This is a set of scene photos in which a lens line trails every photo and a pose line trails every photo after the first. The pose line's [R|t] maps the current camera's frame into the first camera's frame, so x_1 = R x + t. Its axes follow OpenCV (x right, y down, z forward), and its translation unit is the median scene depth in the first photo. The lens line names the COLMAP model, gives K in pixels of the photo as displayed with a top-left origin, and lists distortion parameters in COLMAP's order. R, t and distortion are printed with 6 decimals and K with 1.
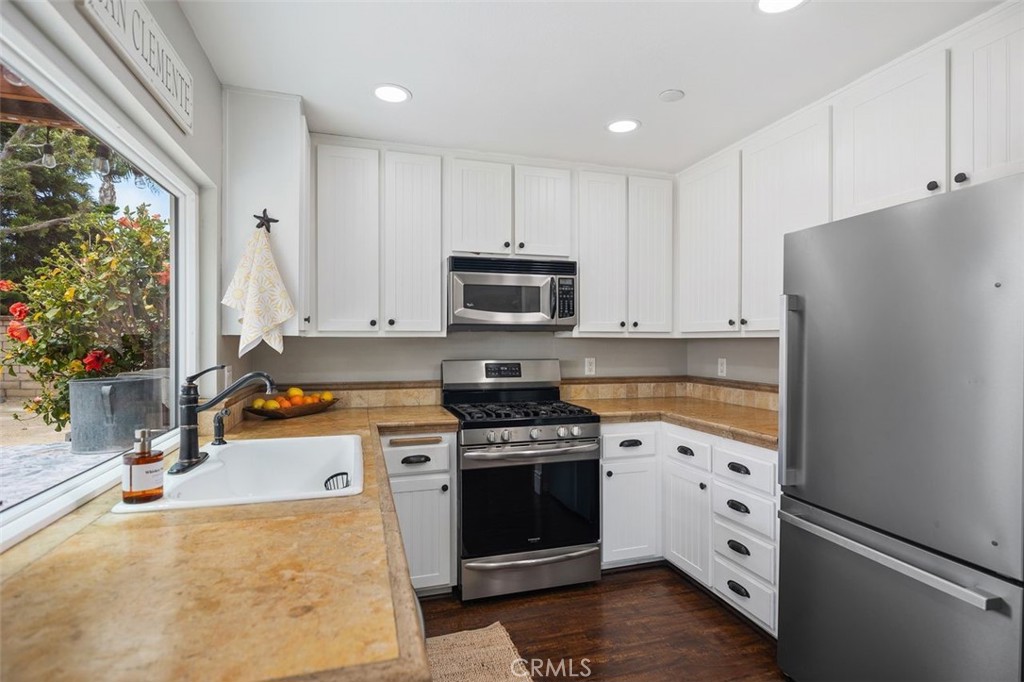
lens RADIAL K [[501.4, 0, 510.8], [0, 501.4, 342.1], [0, 0, 1]] dist [-0.001805, -0.000337]
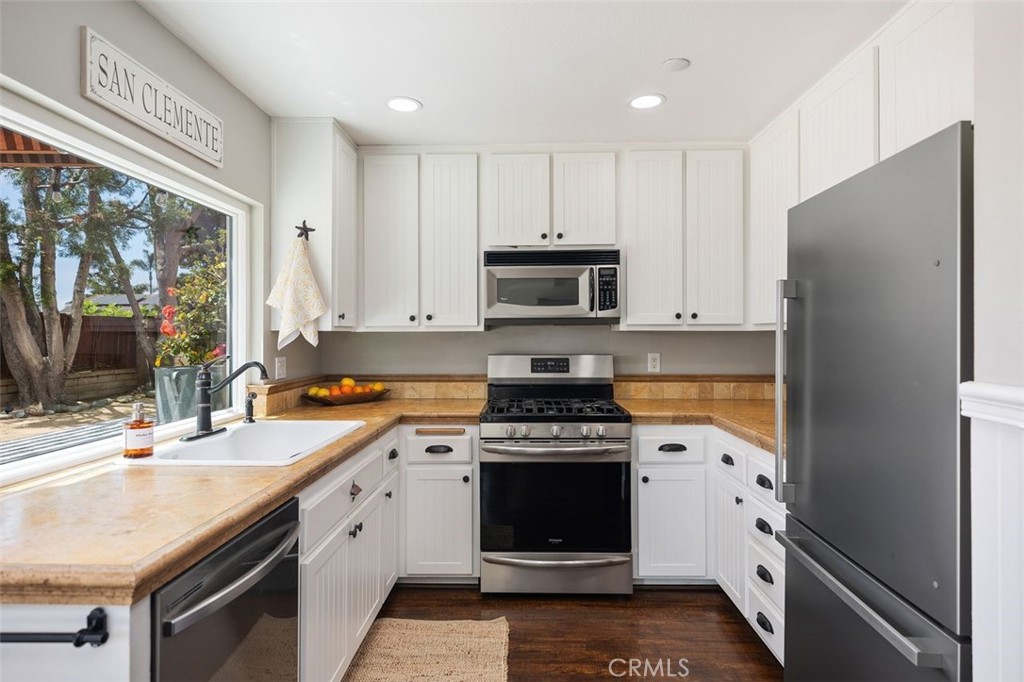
lens RADIAL K [[542.1, 0, 510.0], [0, 542.1, 331.6], [0, 0, 1]] dist [0.003896, 0.000479]
pose [[0.949438, -0.005355, -0.313907, 0.278661], [0.002374, 0.999948, -0.009879, 0.001434], [0.313944, 0.008634, 0.949402, -0.021584]]
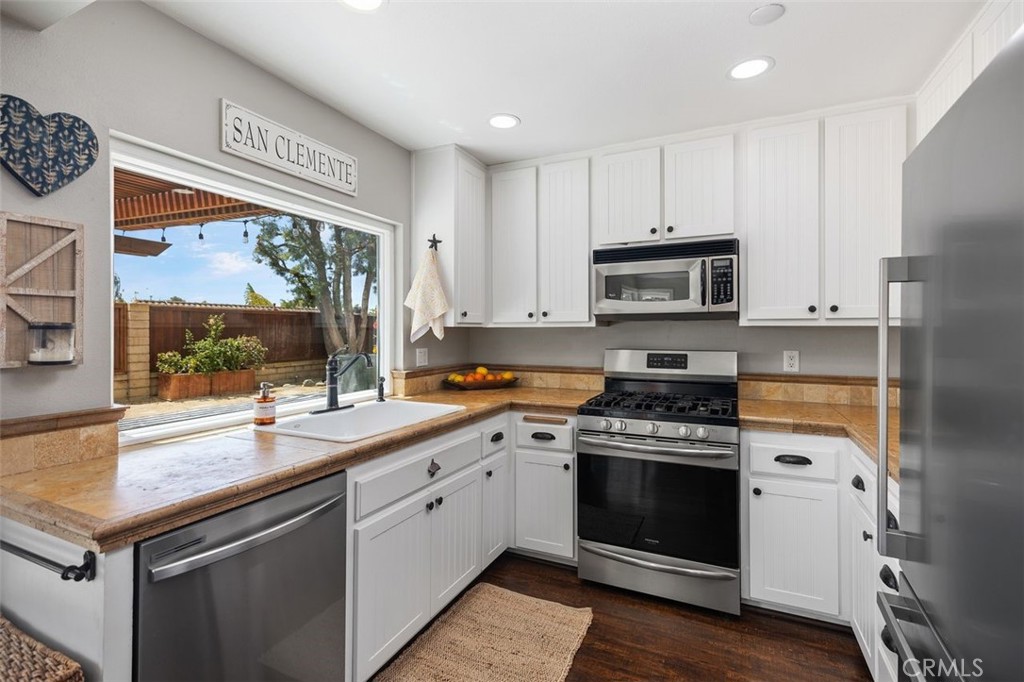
lens RADIAL K [[461.6, 0, 514.3], [0, 461.6, 328.7], [0, 0, 1]] dist [0.008174, -0.001660]
pose [[0.746495, -0.003967, -0.665380, 0.412065], [-0.000325, 0.999980, -0.006327, 0.000071], [0.665391, 0.004939, 0.746478, 0.168110]]
